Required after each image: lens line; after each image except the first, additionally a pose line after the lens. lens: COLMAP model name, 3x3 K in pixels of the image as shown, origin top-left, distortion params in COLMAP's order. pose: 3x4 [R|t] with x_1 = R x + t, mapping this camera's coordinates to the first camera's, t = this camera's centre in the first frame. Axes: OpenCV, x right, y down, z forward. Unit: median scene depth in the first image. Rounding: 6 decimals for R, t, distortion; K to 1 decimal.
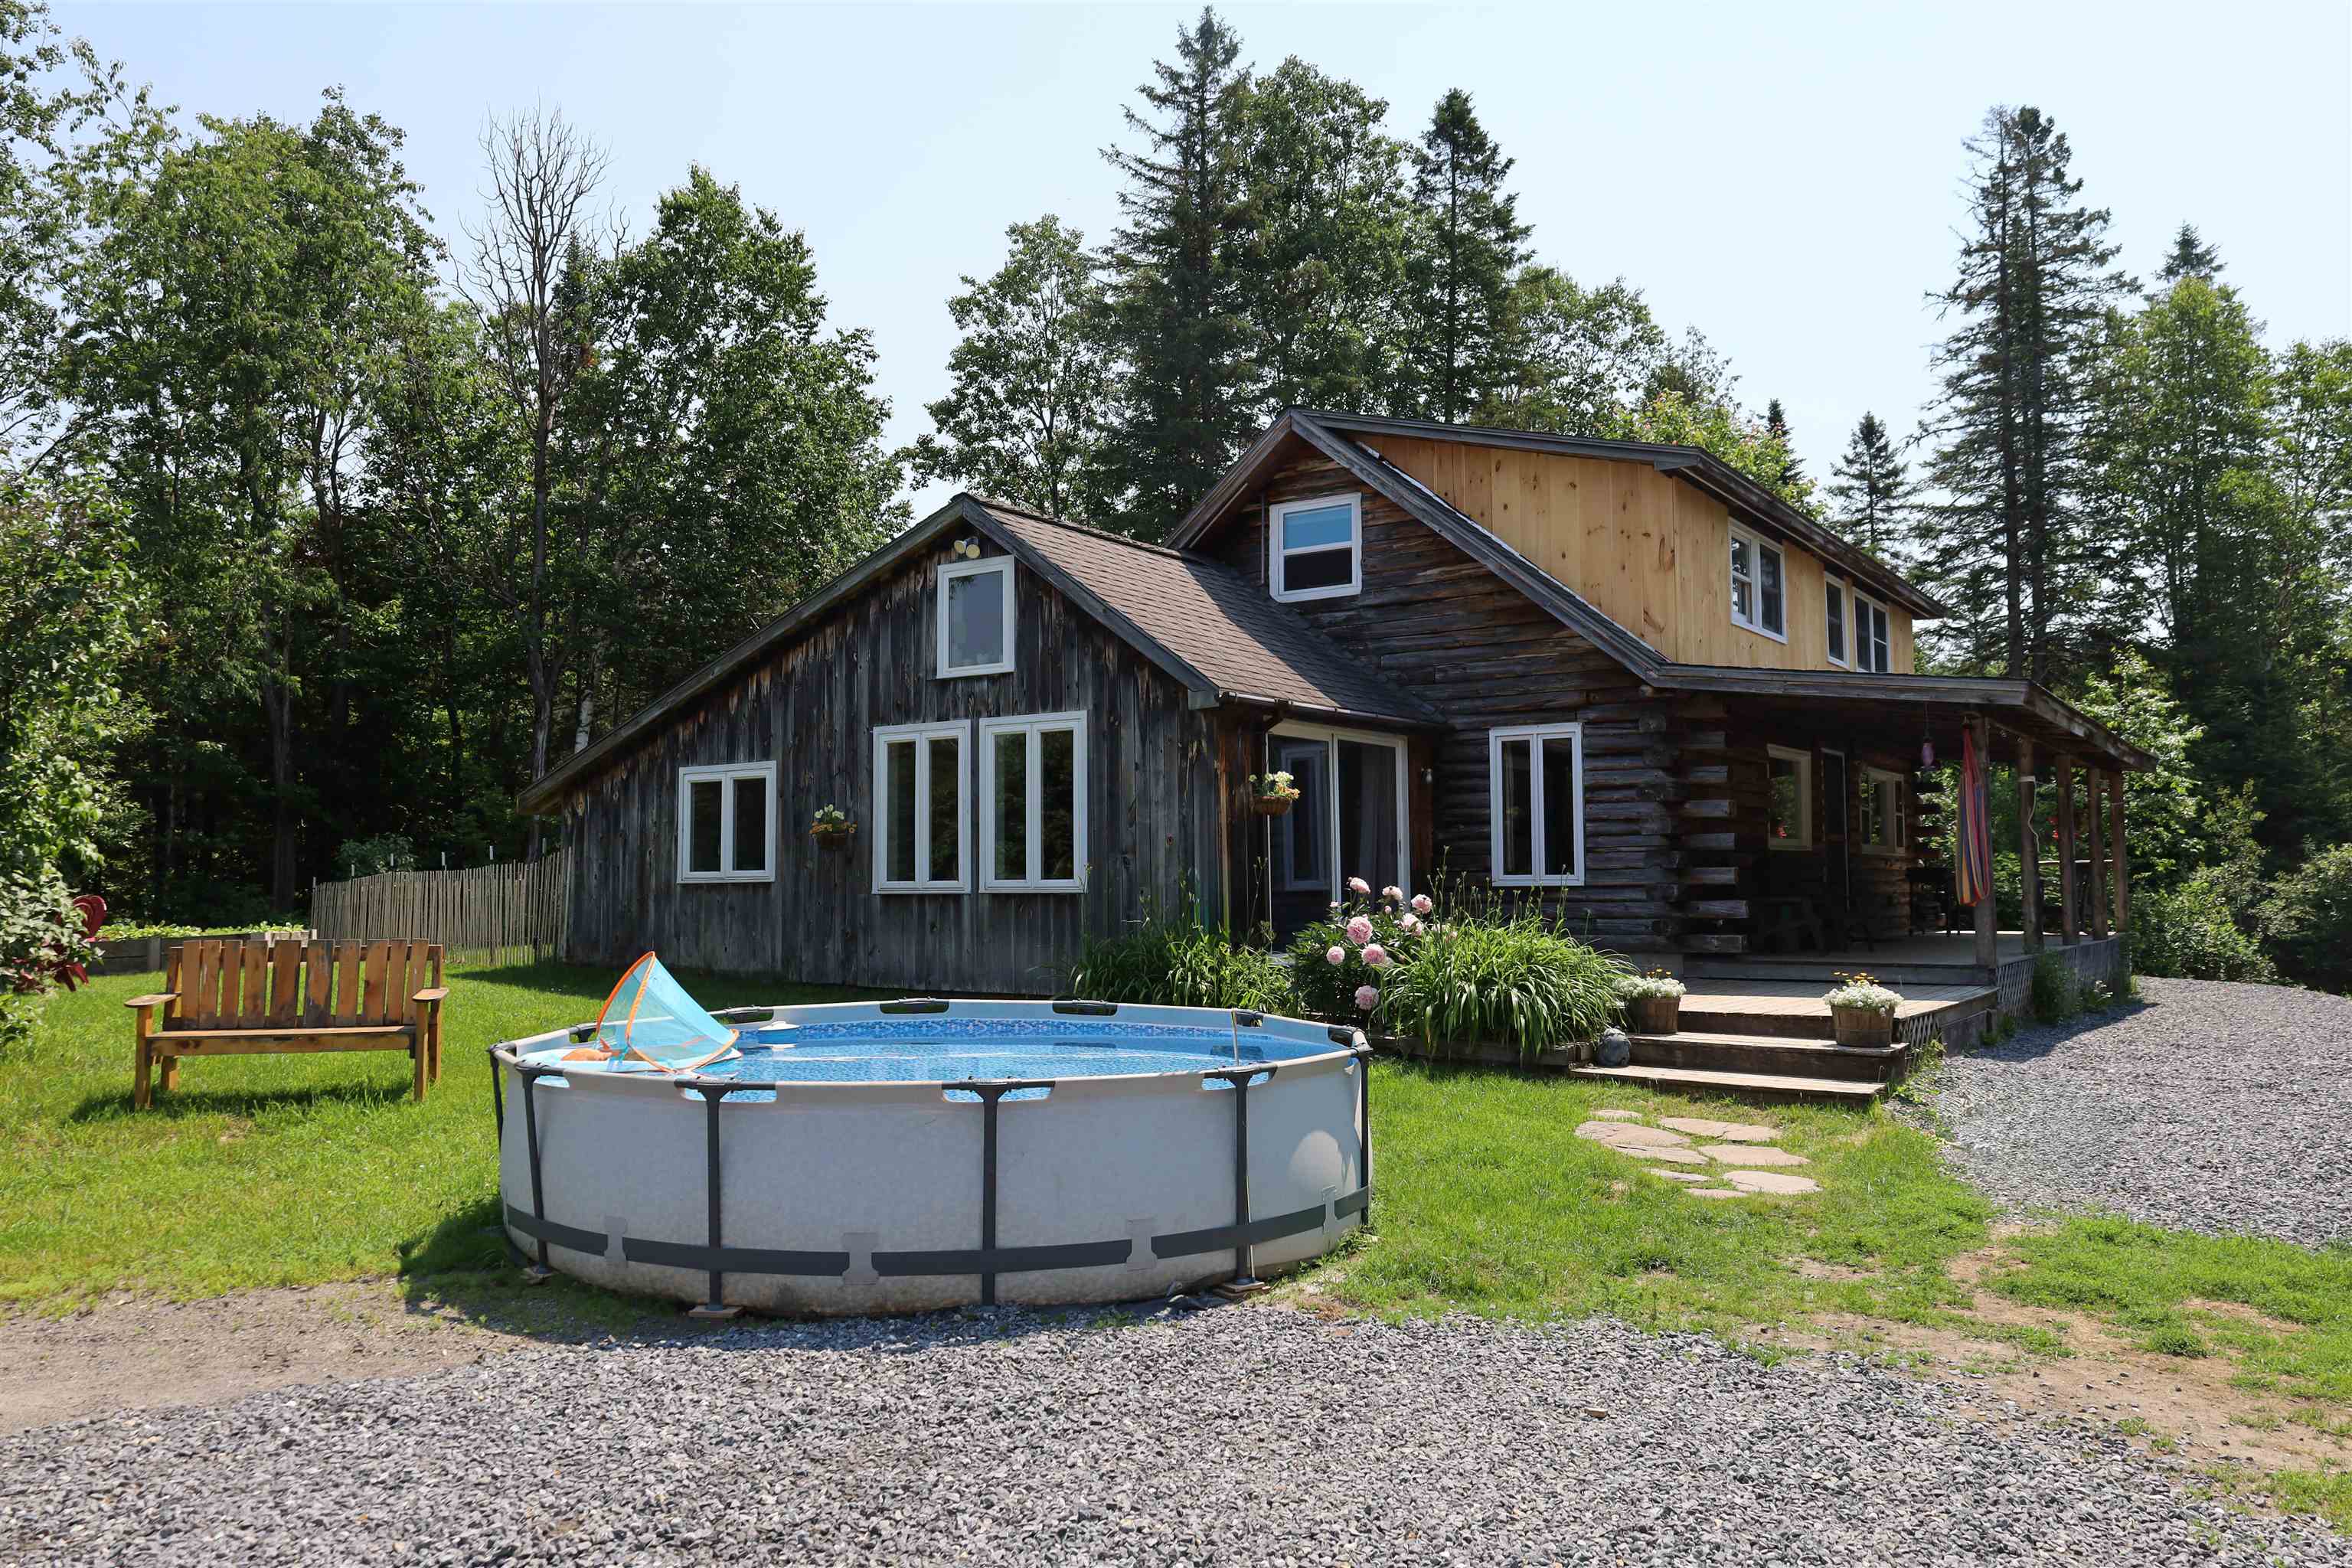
lens RADIAL K [[1720.6, 0, 1183.5], [0, 1720.6, 783.2], [0, 0, 1]] dist [0.003056, -0.004286]
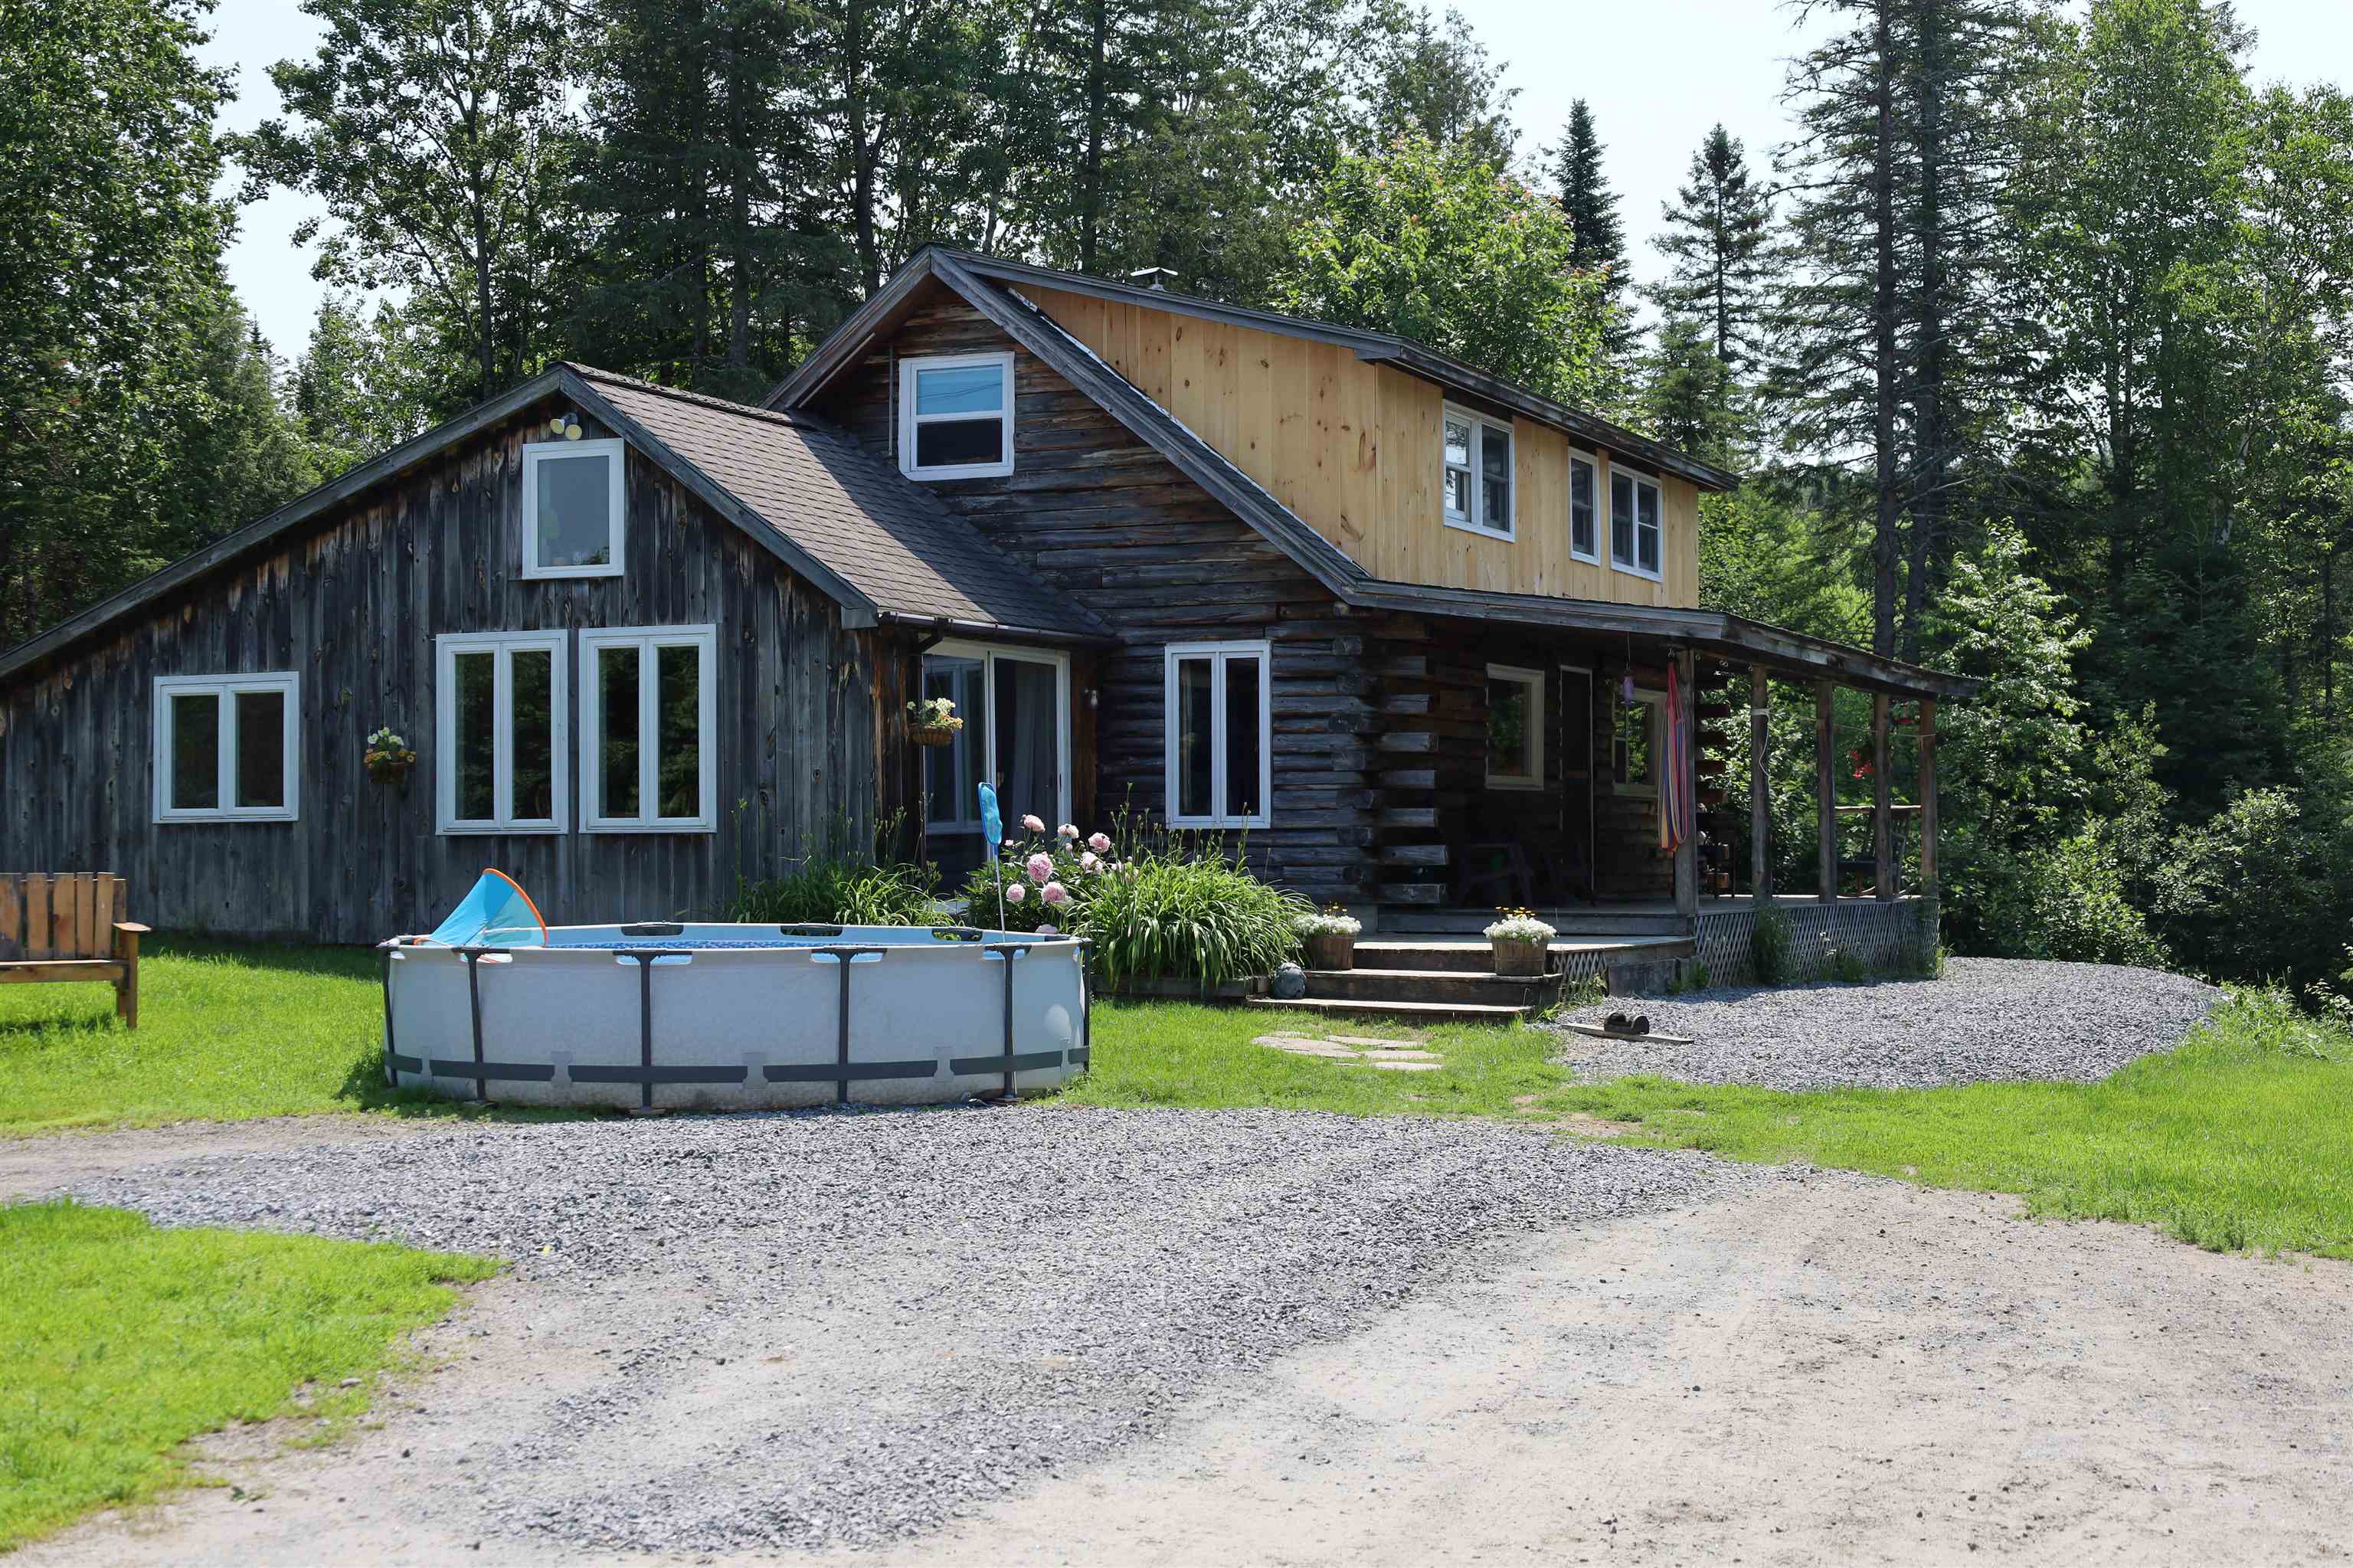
lens RADIAL K [[3386.7, 0, 1119.3], [0, 3386.7, 679.7], [0, 0, 1]] dist [0.184208, 0.020528]
pose [[0.984682, 0.012580, 0.173908, -0.137359], [-0.014027, 0.999876, 0.007097, -0.026086], [-0.173797, -0.009428, 0.984736, -0.655041]]
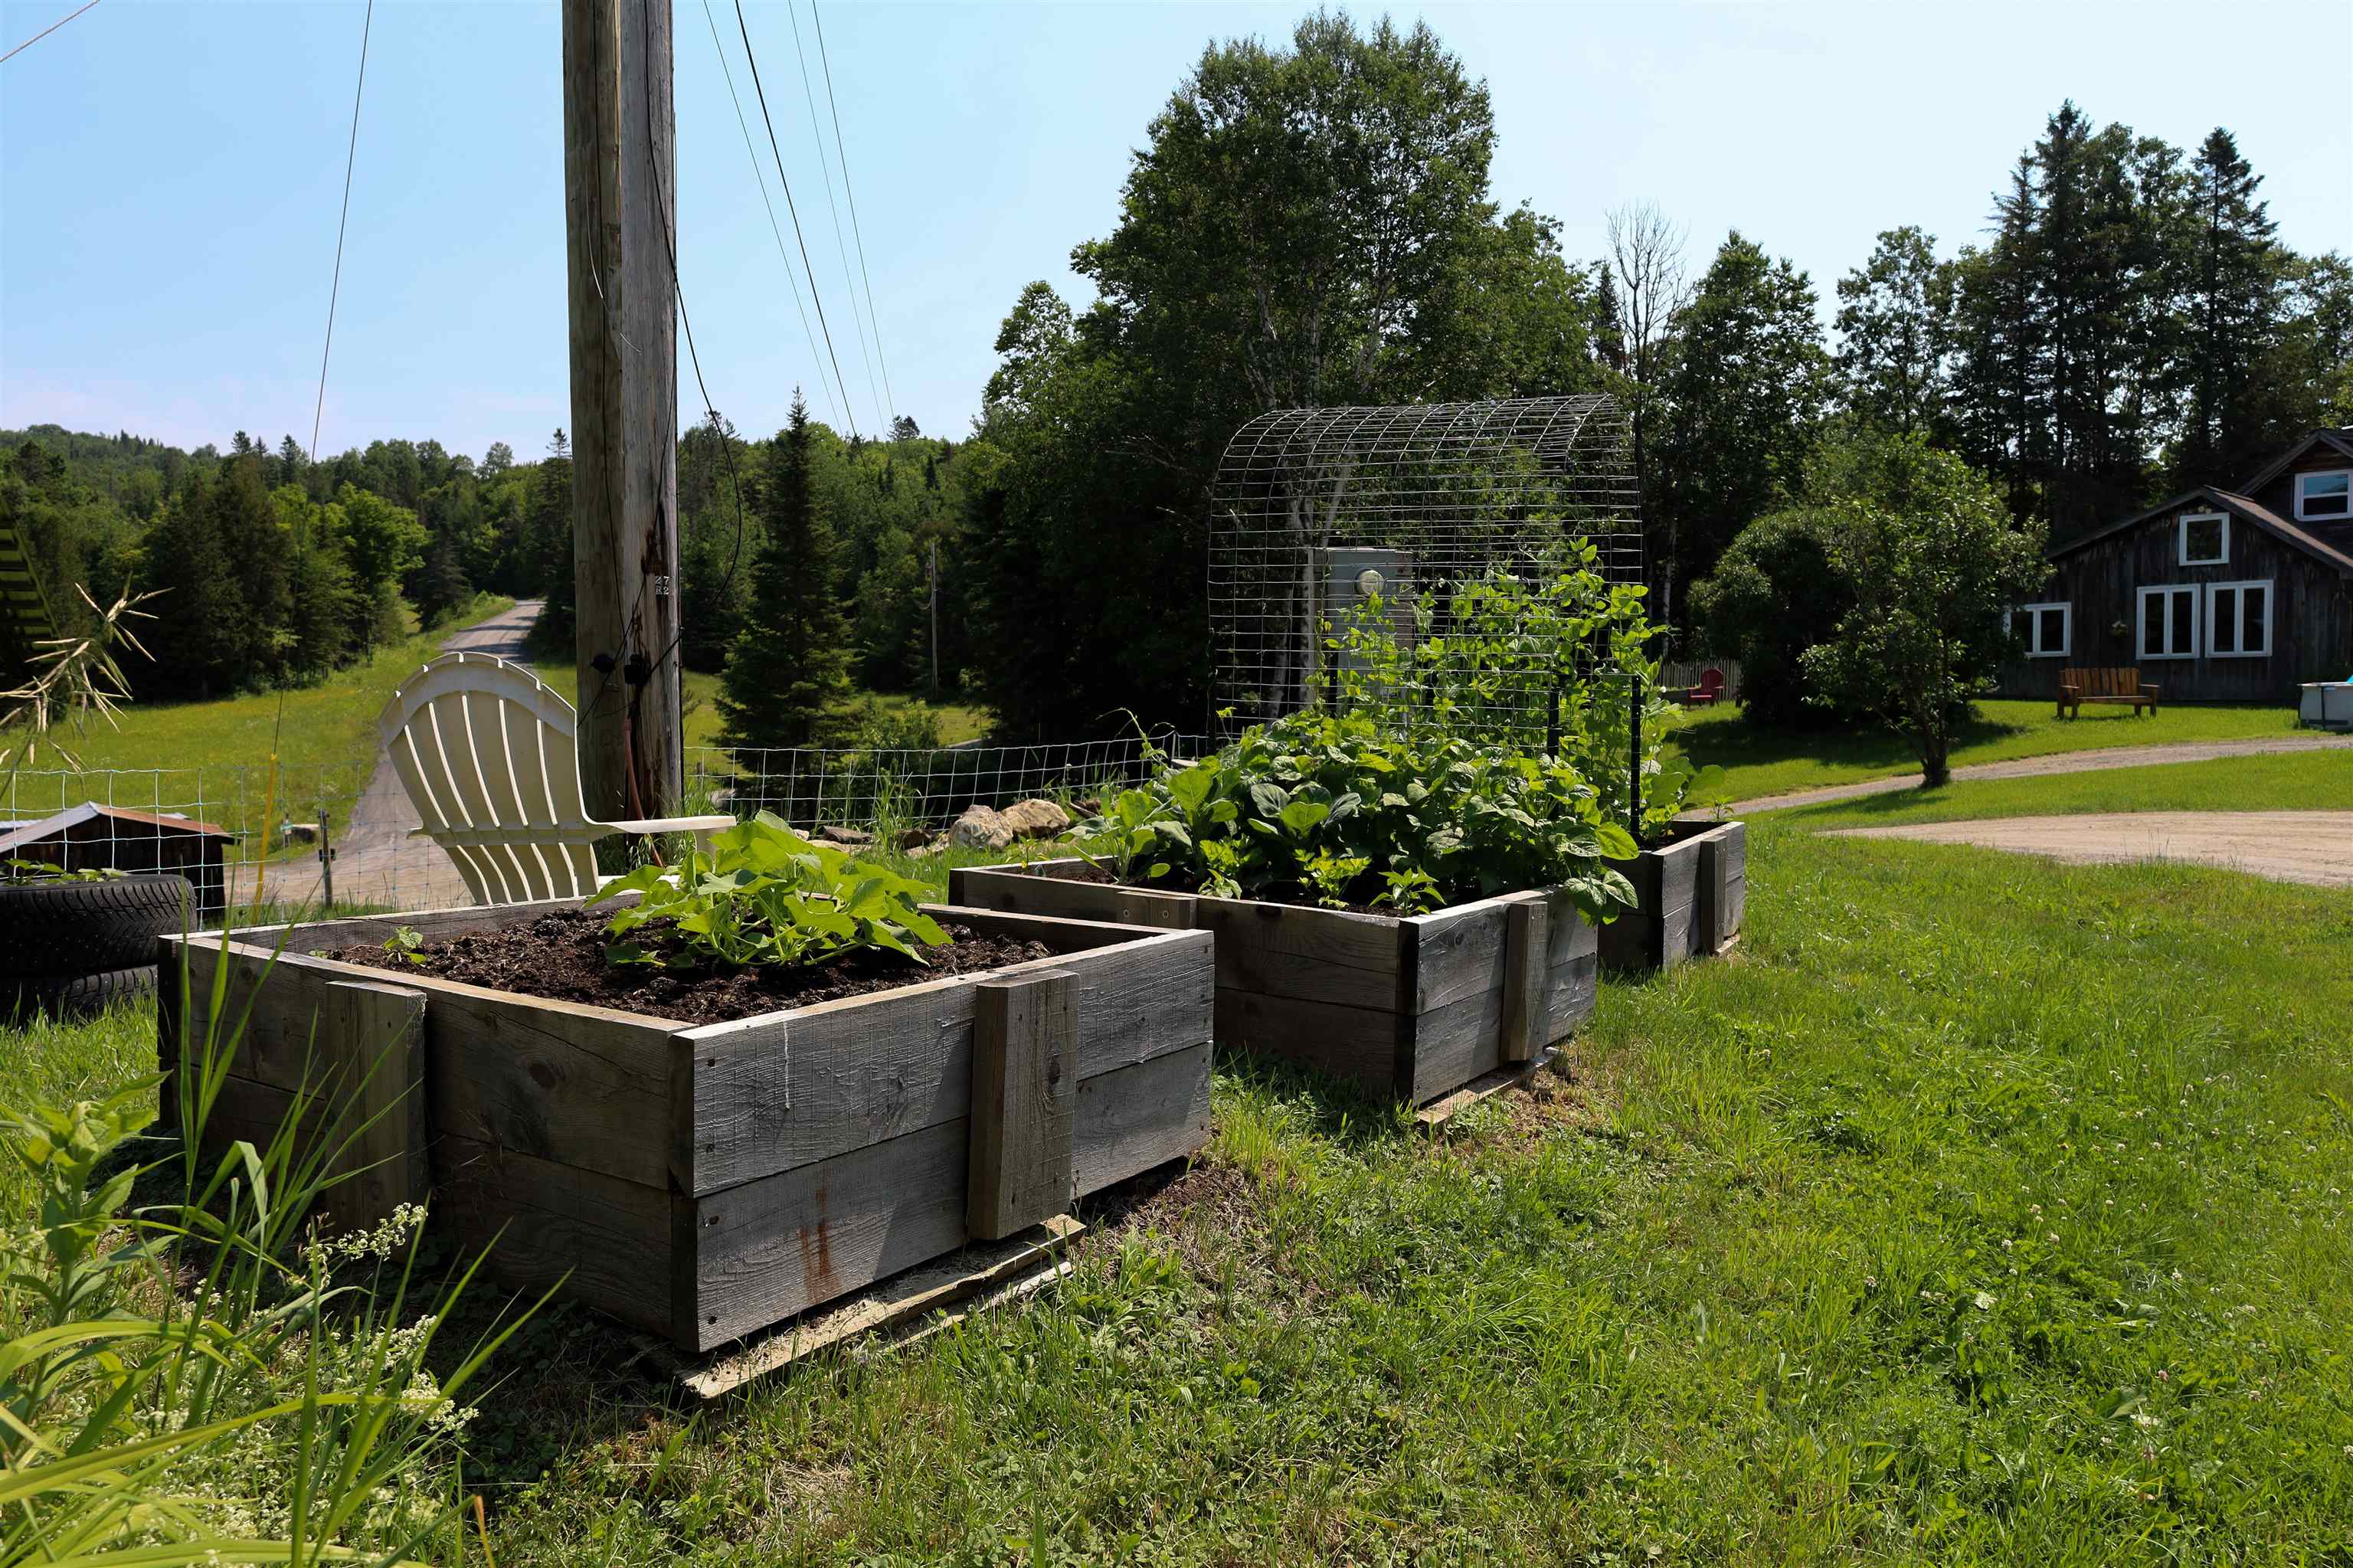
lens RADIAL K [[1659.6, 0, 1176.5], [0, 1659.6, 784.0], [0, 0, 1]] dist [0.000283, 0.003201]
pose [[0.979731, 0.008658, -0.200129, -0.956173], [0.013021, 0.994200, 0.106756, -0.023854], [0.199892, -0.107198, 0.973936, -1.382365]]
